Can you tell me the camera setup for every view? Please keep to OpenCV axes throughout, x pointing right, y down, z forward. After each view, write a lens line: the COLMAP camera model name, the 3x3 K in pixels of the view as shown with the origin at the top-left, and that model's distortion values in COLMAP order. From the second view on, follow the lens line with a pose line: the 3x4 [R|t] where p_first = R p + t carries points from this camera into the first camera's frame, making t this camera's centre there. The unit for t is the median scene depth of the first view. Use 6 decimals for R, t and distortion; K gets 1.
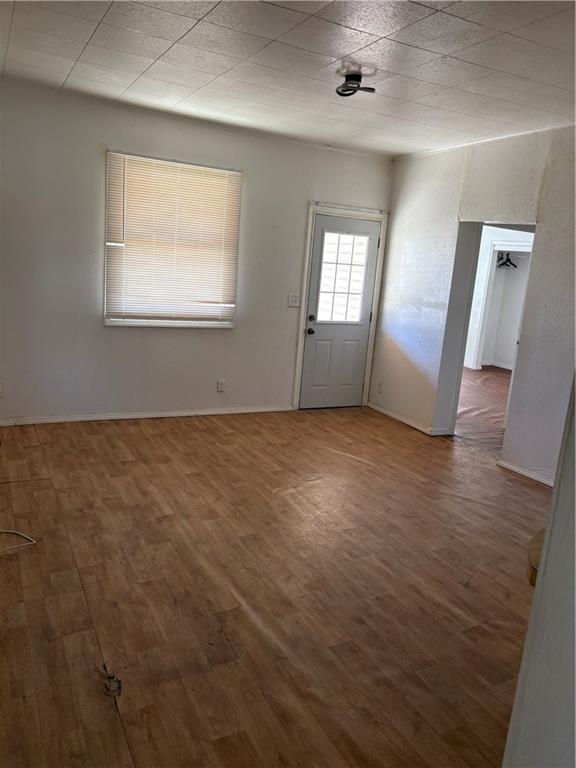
lens RADIAL K [[587.9, 0, 283.6], [0, 587.9, 379.9], [0, 0, 1]] dist [0.044694, -0.052995]
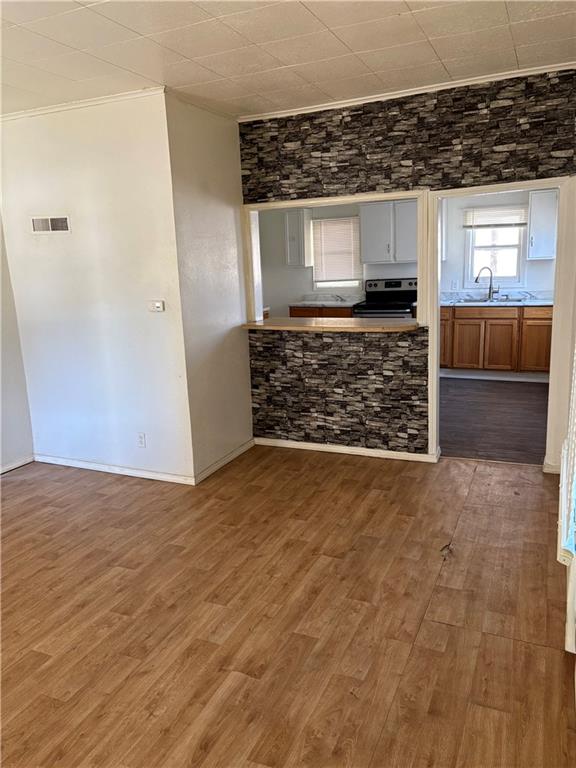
lens RADIAL K [[587.9, 0, 290.5], [0, 587.9, 386.9], [0, 0, 1]] dist [0.044694, -0.052995]
pose [[-0.639750, -0.211316, 0.738962, -0.752382], [0.142508, 0.912175, 0.384223, -0.350941], [-0.755256, 0.351115, -0.553450, 1.413823]]
